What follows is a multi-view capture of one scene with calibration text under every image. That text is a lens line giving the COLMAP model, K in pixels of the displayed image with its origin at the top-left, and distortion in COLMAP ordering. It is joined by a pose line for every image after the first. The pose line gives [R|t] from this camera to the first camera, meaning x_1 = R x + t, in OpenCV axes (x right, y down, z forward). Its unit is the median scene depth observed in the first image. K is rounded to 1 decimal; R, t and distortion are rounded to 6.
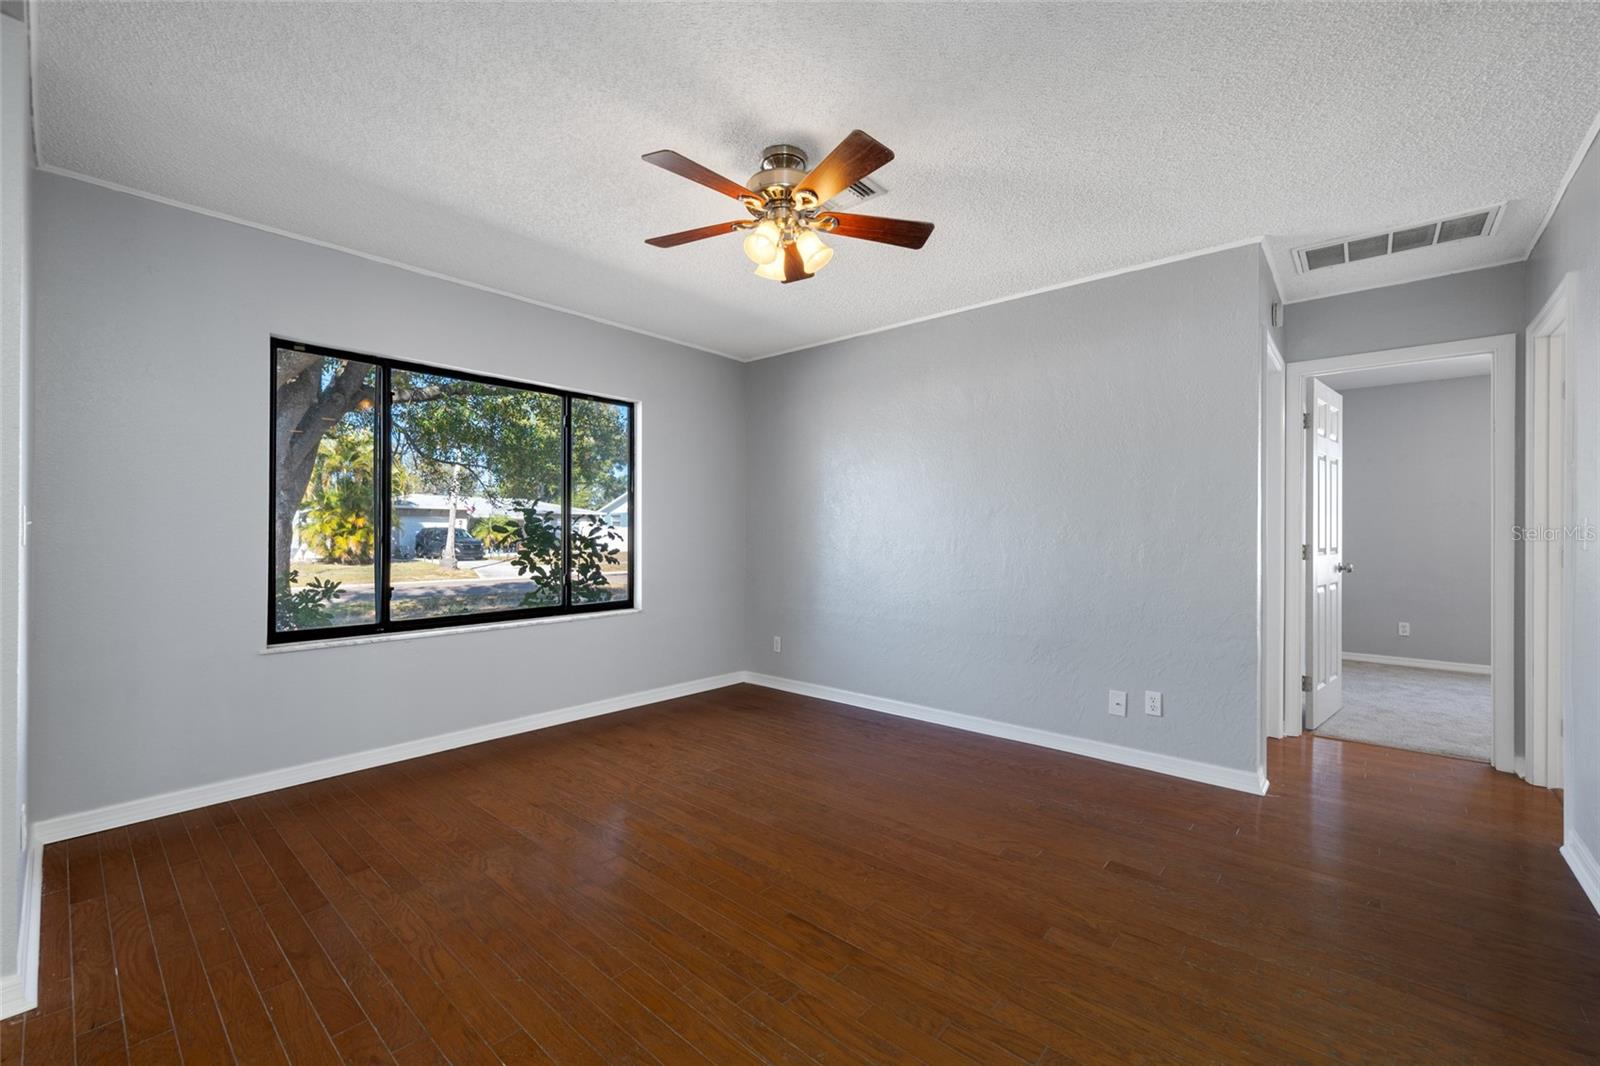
lens RADIAL K [[656.1, 0, 794.3], [0, 656.1, 527.0], [0, 0, 1]] dist [-0.004228, 0.001508]
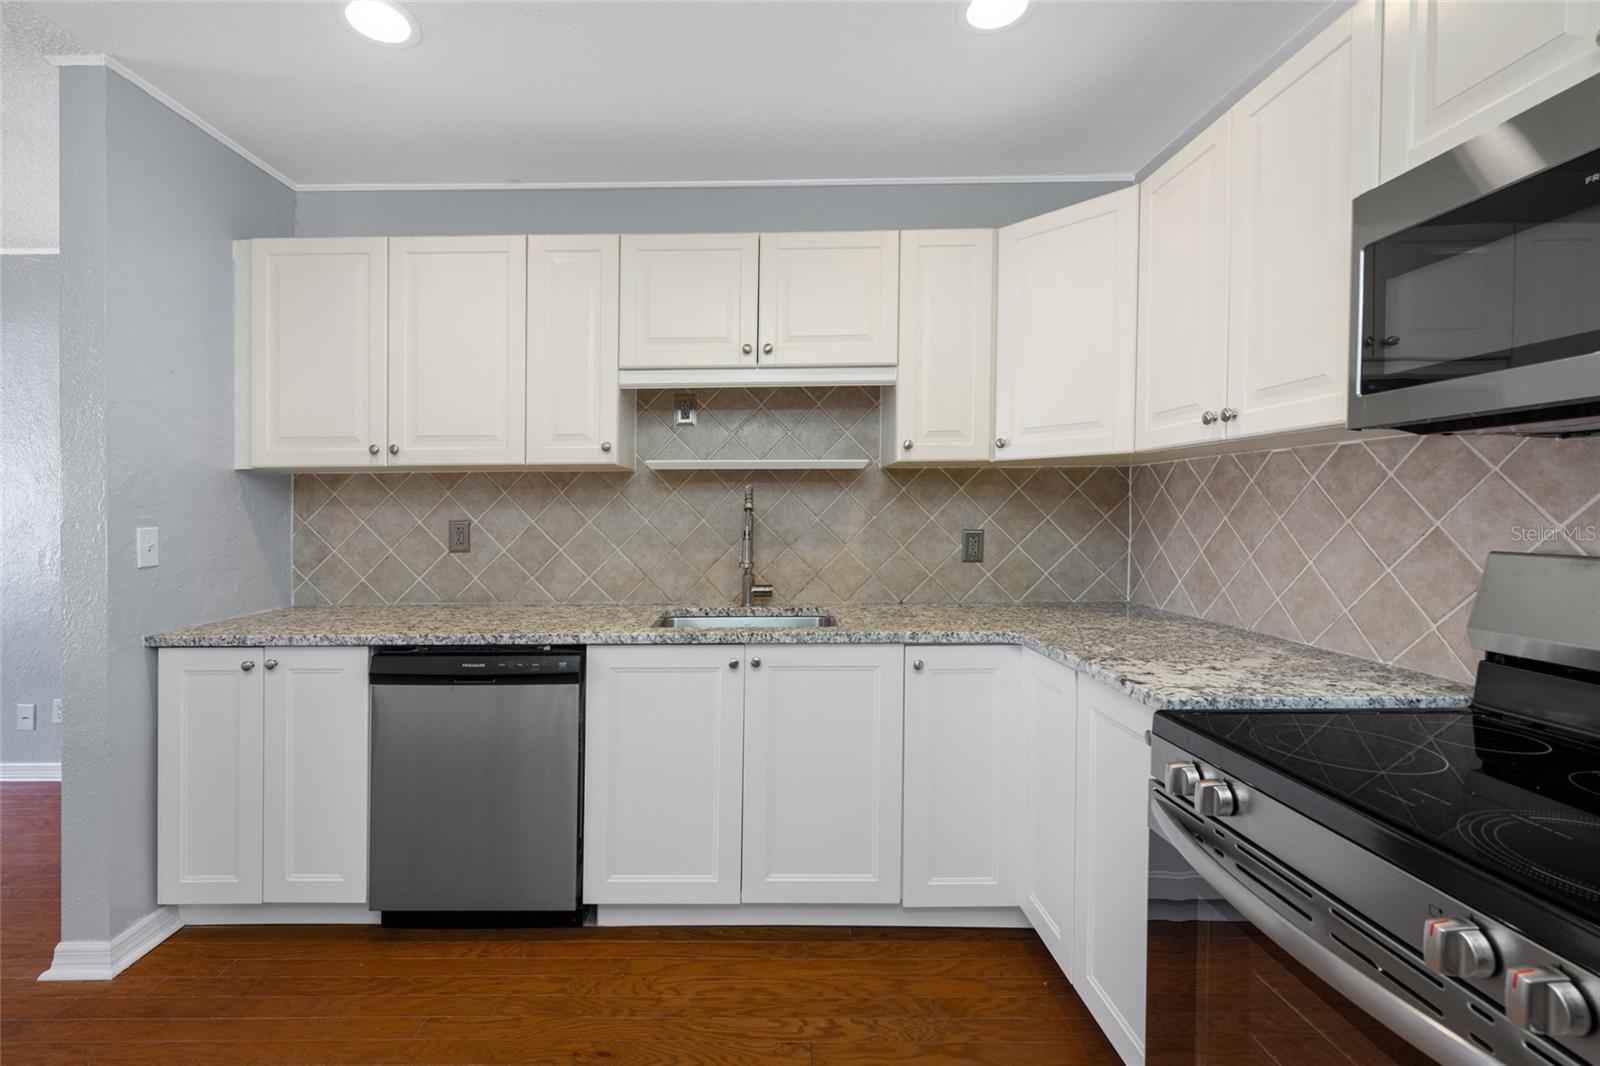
lens RADIAL K [[714.9, 0, 747.1], [0, 714.9, 498.9], [0, 0, 1]] dist [-0.002494, -0.000410]
pose [[0.761257, -0.000875, 0.648450, 0.692259], [0.004902, 0.999978, -0.004406, -0.033673], [-0.648432, 0.006532, 0.761245, -0.483877]]
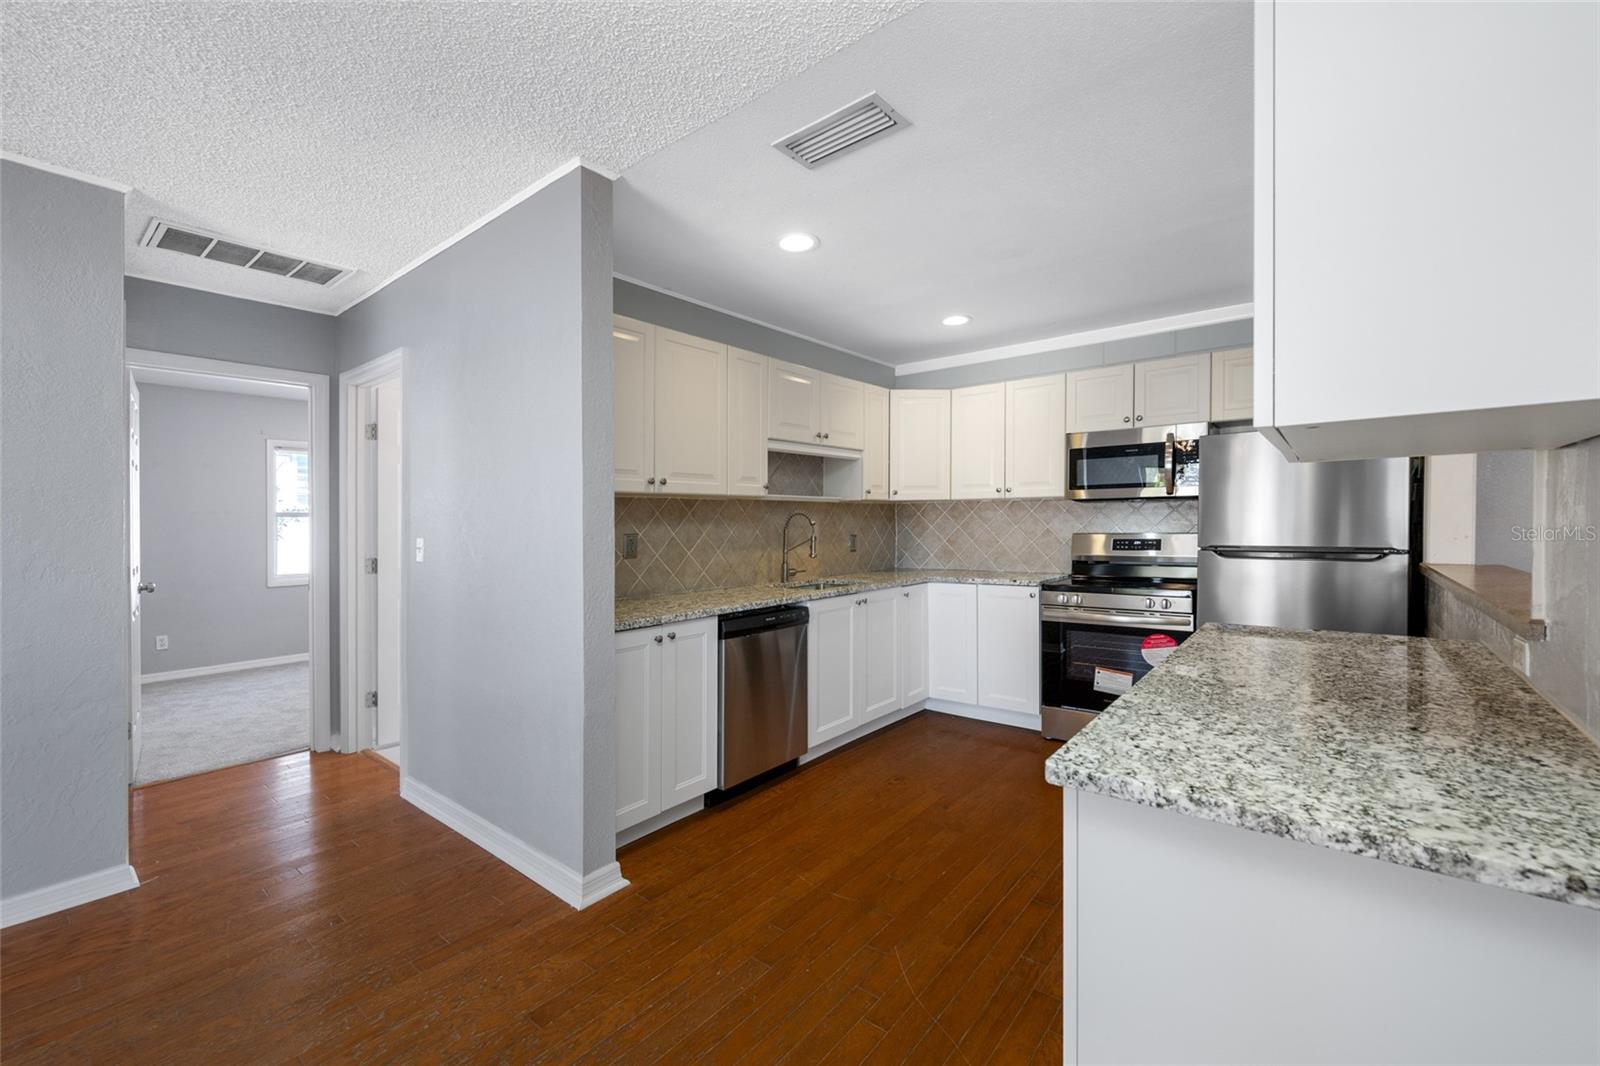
lens RADIAL K [[656.1, 0, 804.0], [0, 656.1, 525.9], [0, 0, 1]] dist [-0.004228, 0.001508]
pose [[-0.039566, -0.006929, 0.999193, -0.113203], [0.006166, 0.999955, 0.007178, -0.031780], [-0.999198, 0.006445, -0.039522, 0.210713]]
